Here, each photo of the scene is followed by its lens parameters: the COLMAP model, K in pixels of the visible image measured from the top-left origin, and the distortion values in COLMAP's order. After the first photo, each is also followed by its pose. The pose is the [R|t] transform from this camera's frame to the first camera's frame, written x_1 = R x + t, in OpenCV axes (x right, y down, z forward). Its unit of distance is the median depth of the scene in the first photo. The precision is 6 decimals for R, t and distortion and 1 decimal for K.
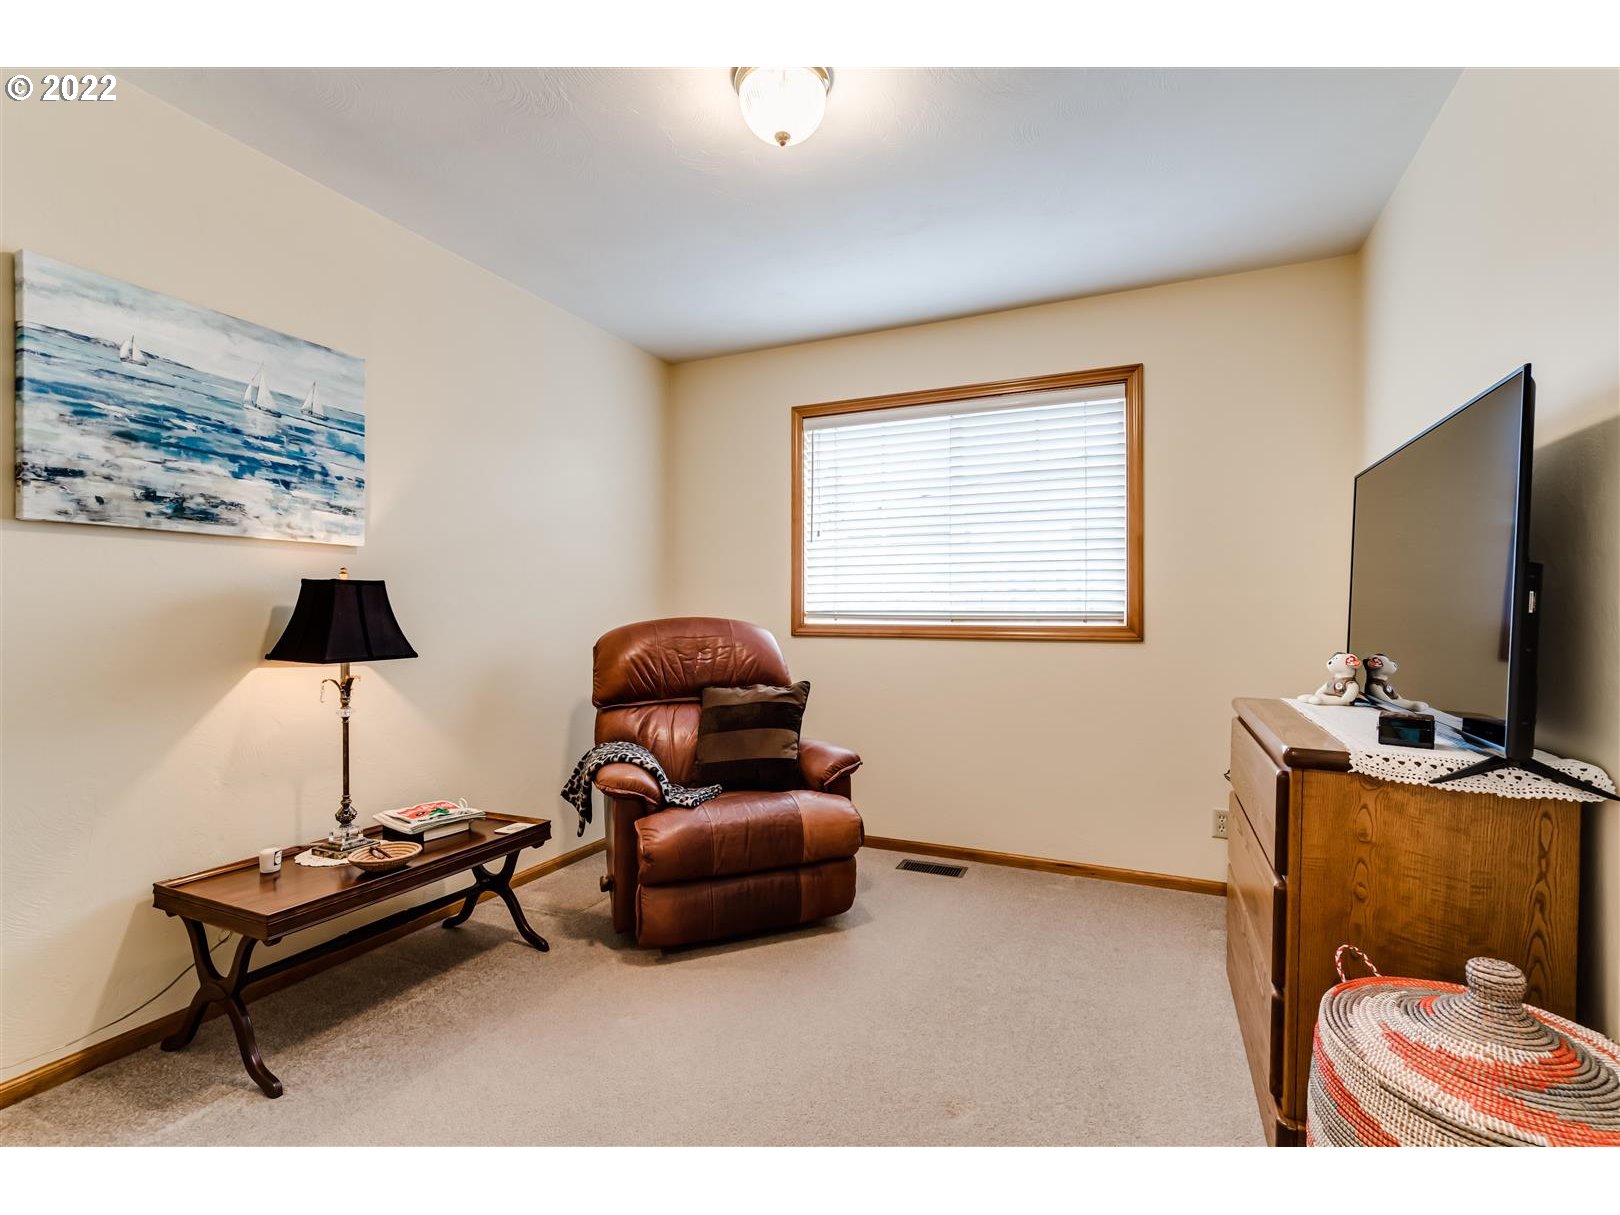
lens RADIAL K [[735.7, 0, 811.3], [0, 735.7, 615.5], [0, 0, 1]] dist [-0.000361, 0.000229]
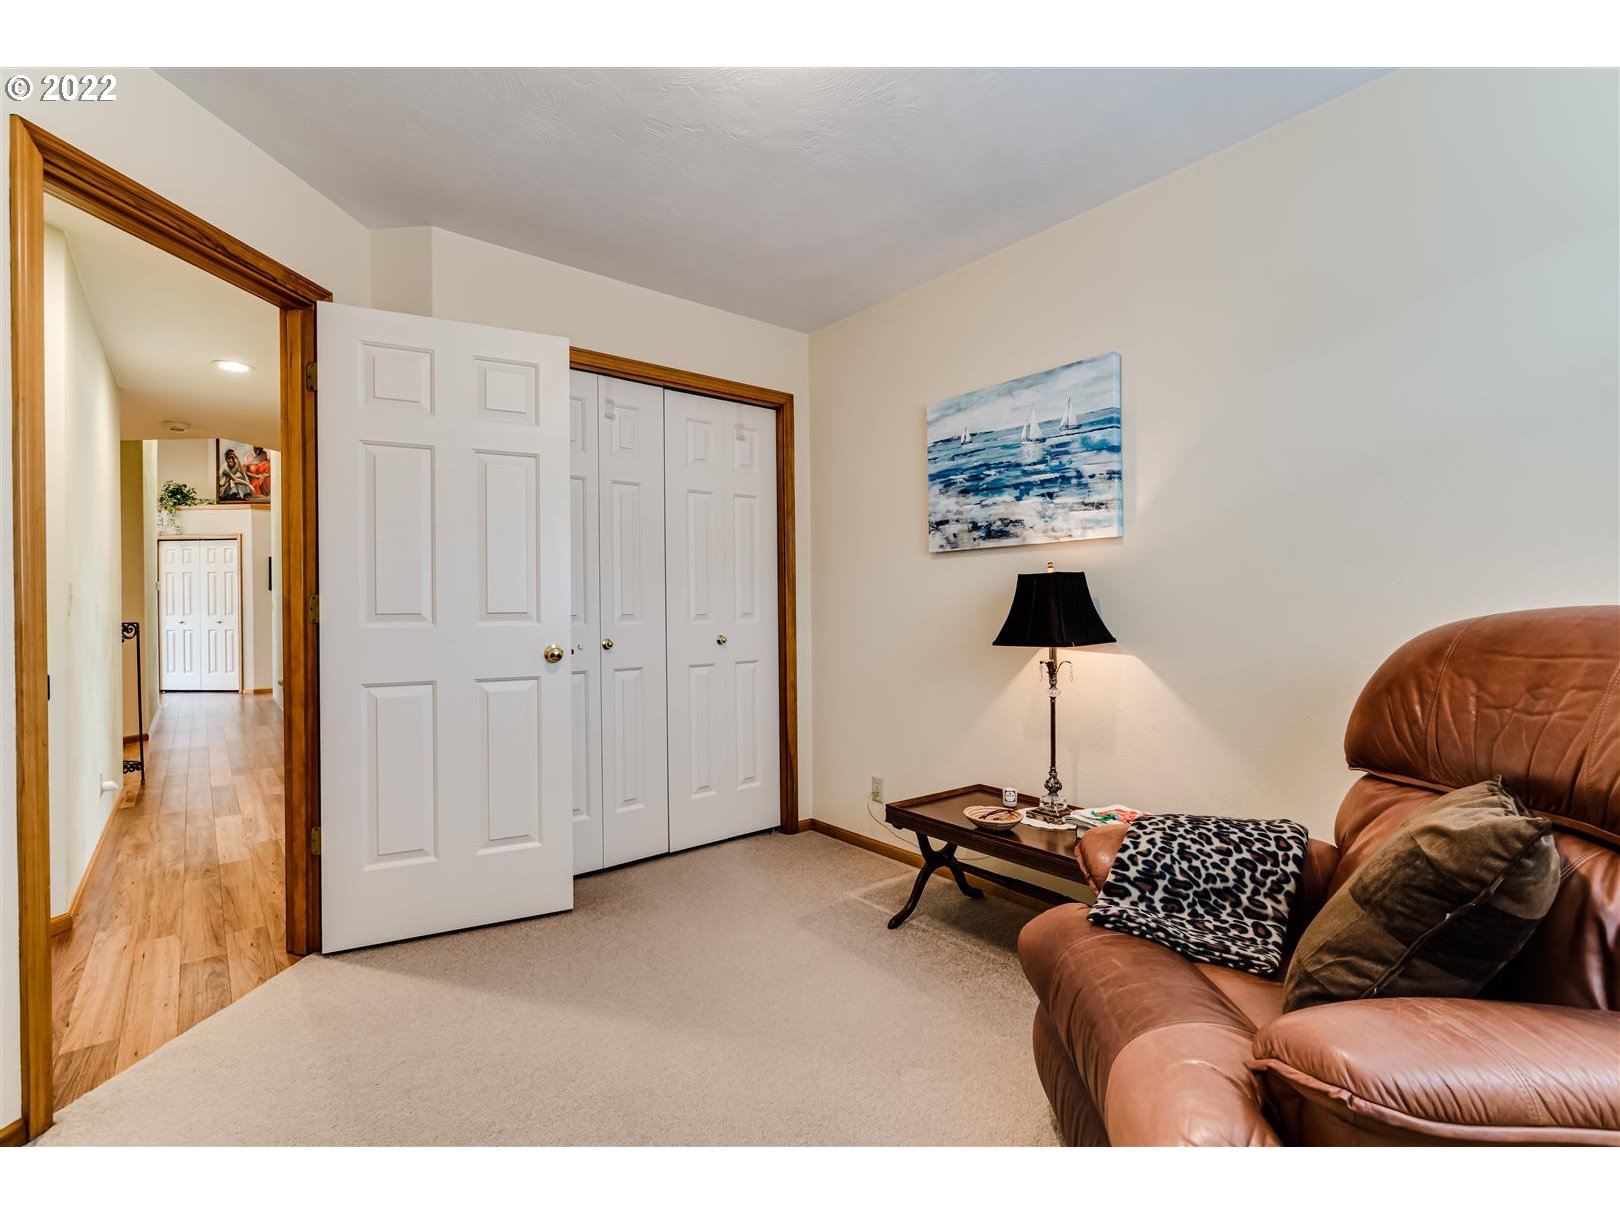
lens RADIAL K [[735.7, 0, 809.2], [0, 735.7, 609.1], [0, 0, 1]] dist [-0.000361, 0.000229]
pose [[-0.436277, 0.004779, -0.899800, 0.540531], [0.005741, 0.999980, 0.002528, 0.001009], [0.899794, -0.004063, -0.436296, 1.185044]]
